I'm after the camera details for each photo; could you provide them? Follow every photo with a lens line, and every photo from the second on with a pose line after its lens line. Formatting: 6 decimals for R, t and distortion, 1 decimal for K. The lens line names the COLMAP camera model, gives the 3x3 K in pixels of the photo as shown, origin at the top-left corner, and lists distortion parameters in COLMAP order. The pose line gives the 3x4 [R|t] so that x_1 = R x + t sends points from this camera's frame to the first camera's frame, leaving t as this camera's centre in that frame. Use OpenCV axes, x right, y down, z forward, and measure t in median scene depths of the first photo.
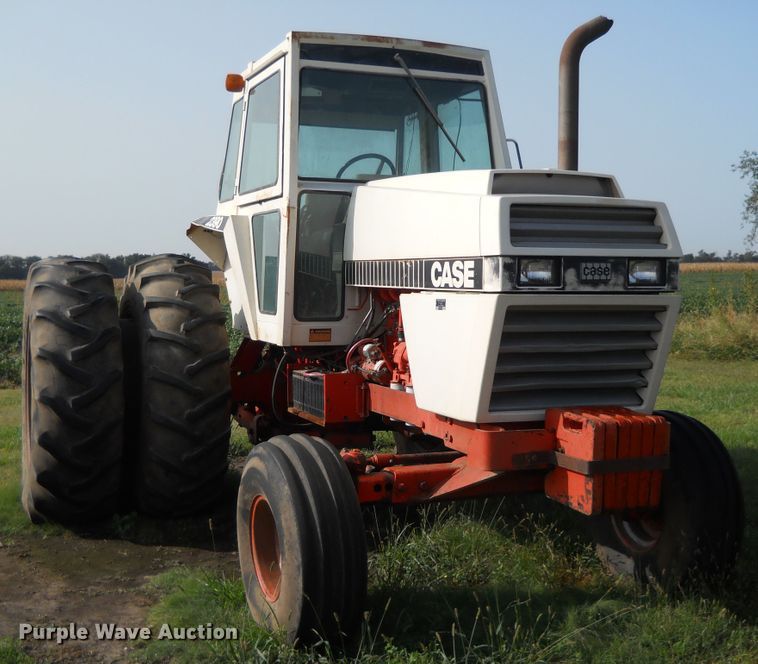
lens RADIAL K [[1047.3, 0, 383.0], [0, 1047.3, 330.0], [0, 0, 1]] dist [-0.007713, 0.000000]
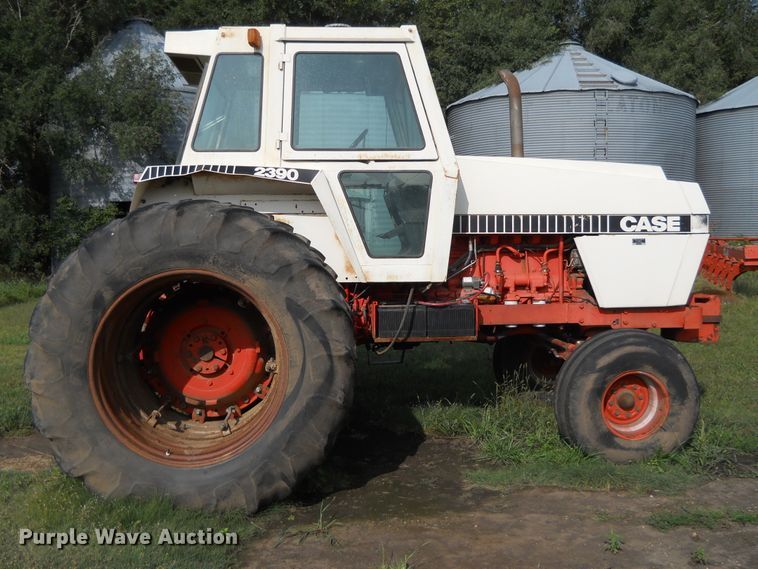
lens RADIAL K [[857.0, 0, 379.0], [0, 857.0, 284.8], [0, 0, 1]] dist [-0.013558, 0.000000]
pose [[0.328238, -0.059095, 0.942745, -1.307648], [0.053689, 0.997595, 0.043840, -0.035948], [-0.943068, 0.036225, 0.330621, 0.884971]]
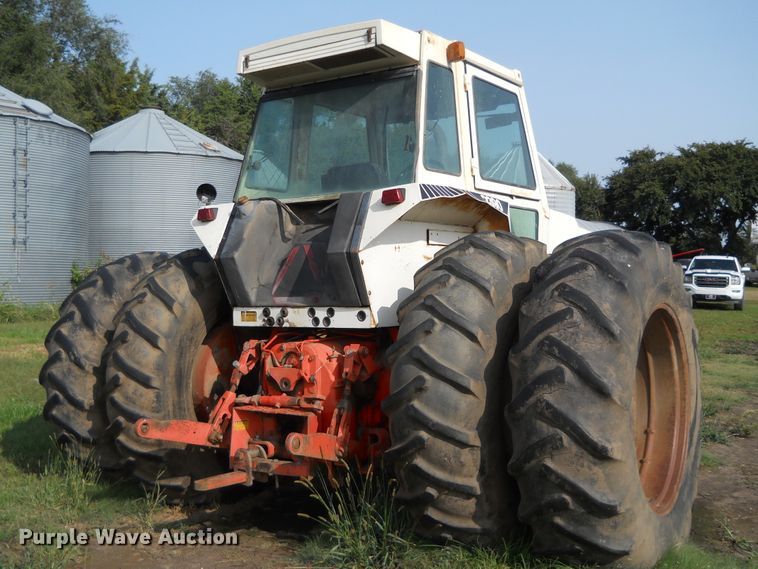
lens RADIAL K [[857.0, 0, 376.1], [0, 857.0, 283.2], [0, 0, 1]] dist [-0.013558, 0.000000]
pose [[-0.559777, -0.012198, 0.828553, -1.060550], [0.038430, 0.998434, 0.040663, -0.092752], [-0.827752, 0.054603, -0.558431, 2.154870]]
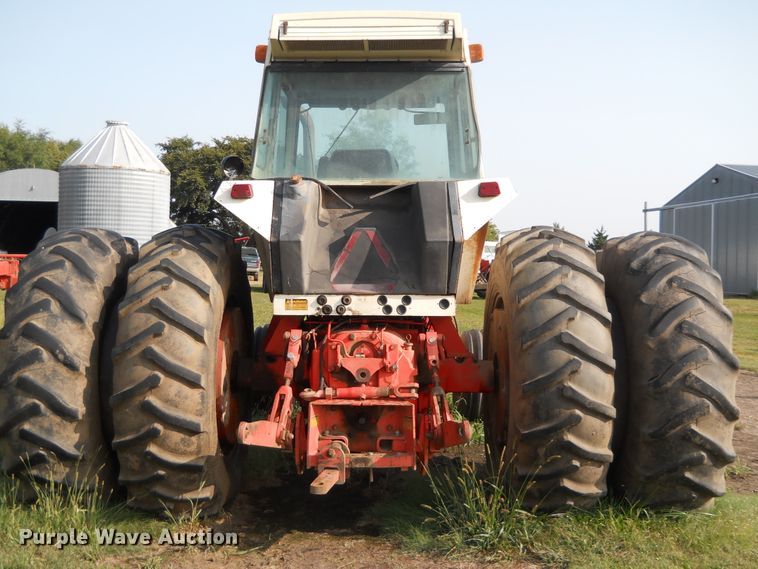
lens RADIAL K [[857.0, 0, 375.5], [0, 857.0, 283.7], [0, 0, 1]] dist [-0.013558, 0.000000]
pose [[-0.919264, -0.034773, 0.392102, -0.542077], [-0.008749, 0.997650, 0.067962, -0.106813], [-0.393544, 0.059045, -0.917408, 2.577589]]
